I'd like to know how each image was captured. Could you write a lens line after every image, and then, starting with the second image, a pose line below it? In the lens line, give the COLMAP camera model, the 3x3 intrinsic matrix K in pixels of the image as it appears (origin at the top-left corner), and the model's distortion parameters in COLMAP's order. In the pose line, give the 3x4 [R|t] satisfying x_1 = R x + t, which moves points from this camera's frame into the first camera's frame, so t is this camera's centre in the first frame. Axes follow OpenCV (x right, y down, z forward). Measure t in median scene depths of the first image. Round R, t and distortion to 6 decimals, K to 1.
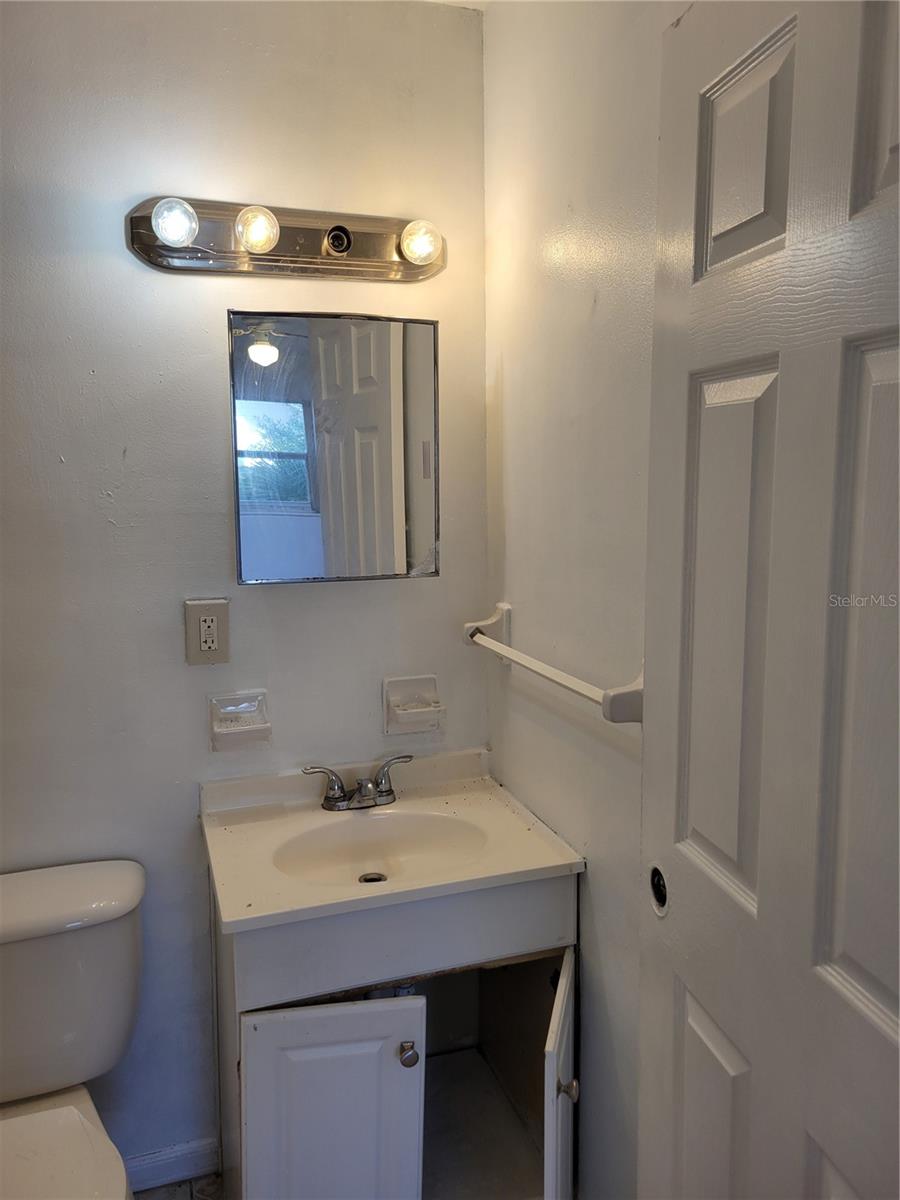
lens RADIAL K [[895.1, 0, 450.0], [0, 895.1, 600.0], [0, 0, 1]] dist [0.048076, -0.036288]
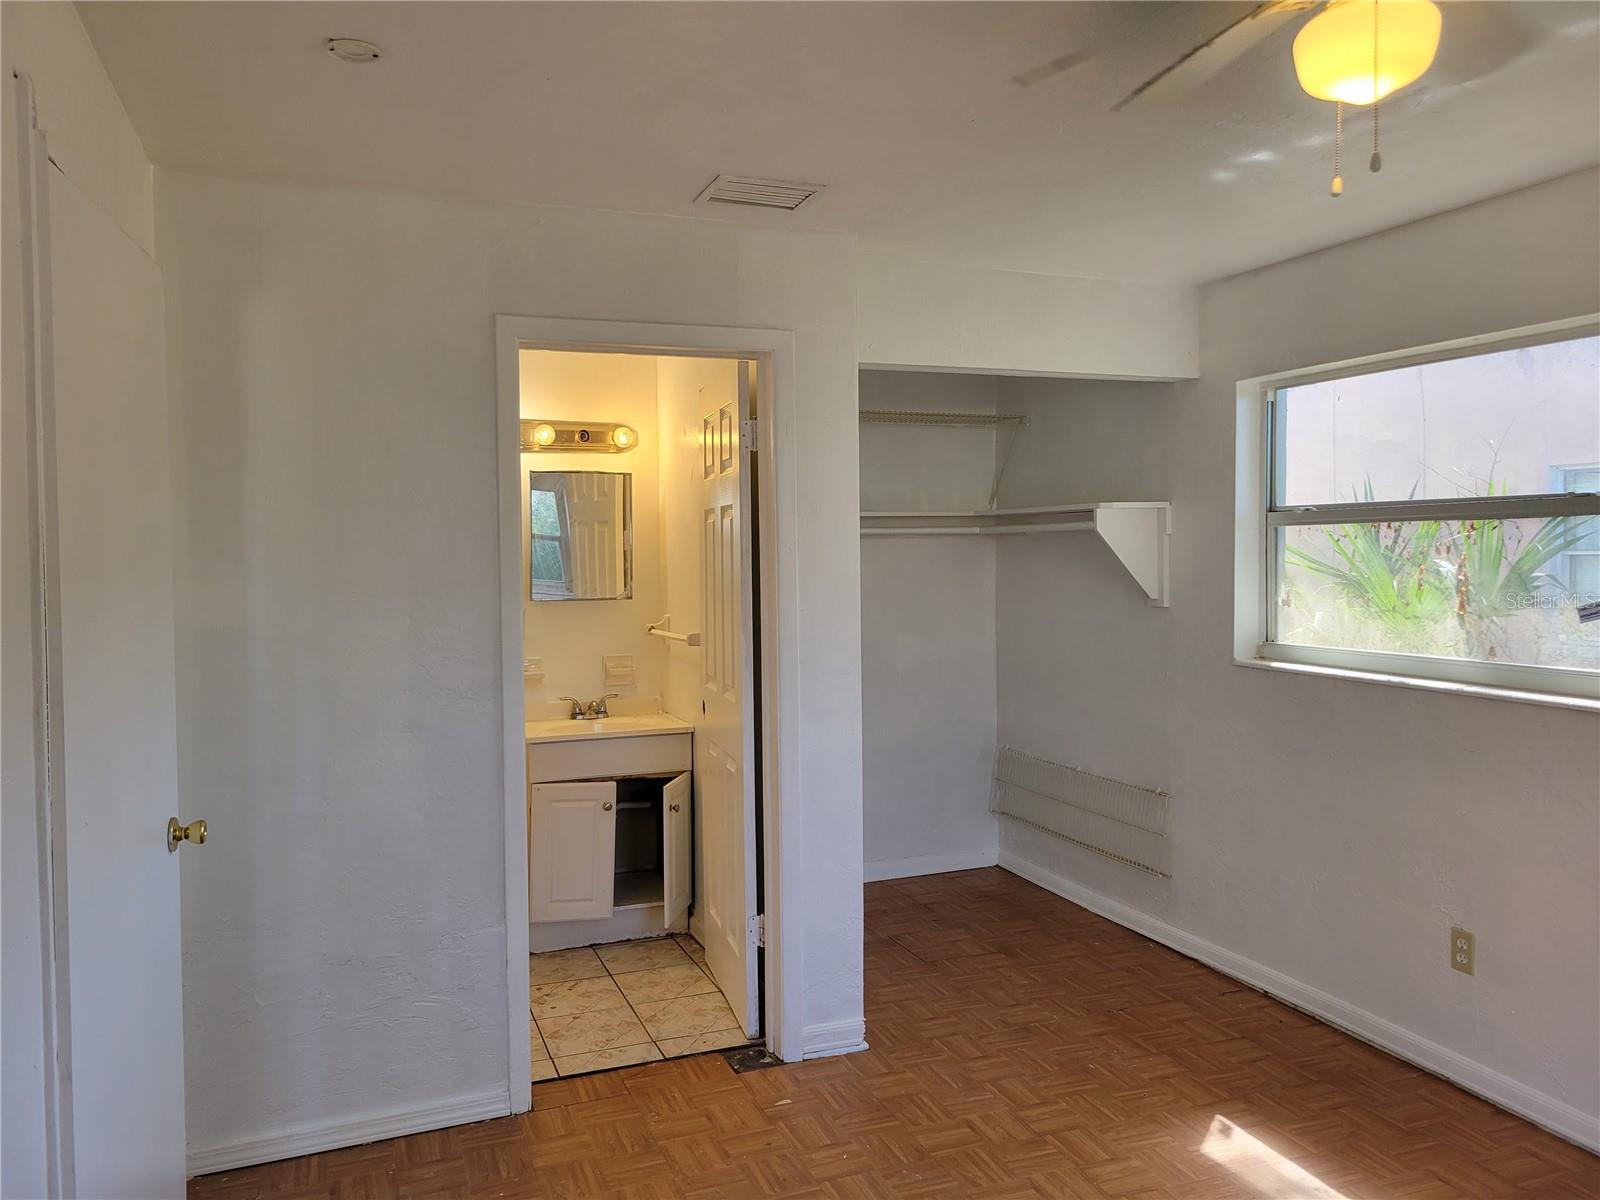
lens RADIAL K [[1193.5, 0, 800.0], [0, 1193.5, 600.0], [0, 0, 1]] dist [0.048076, -0.036288]
pose [[0.998904, 0.002809, 0.046719, 0.239183], [0.002260, 0.994137, -0.108101, 0.265314], [-0.046749, 0.108088, 0.993042, -1.663707]]
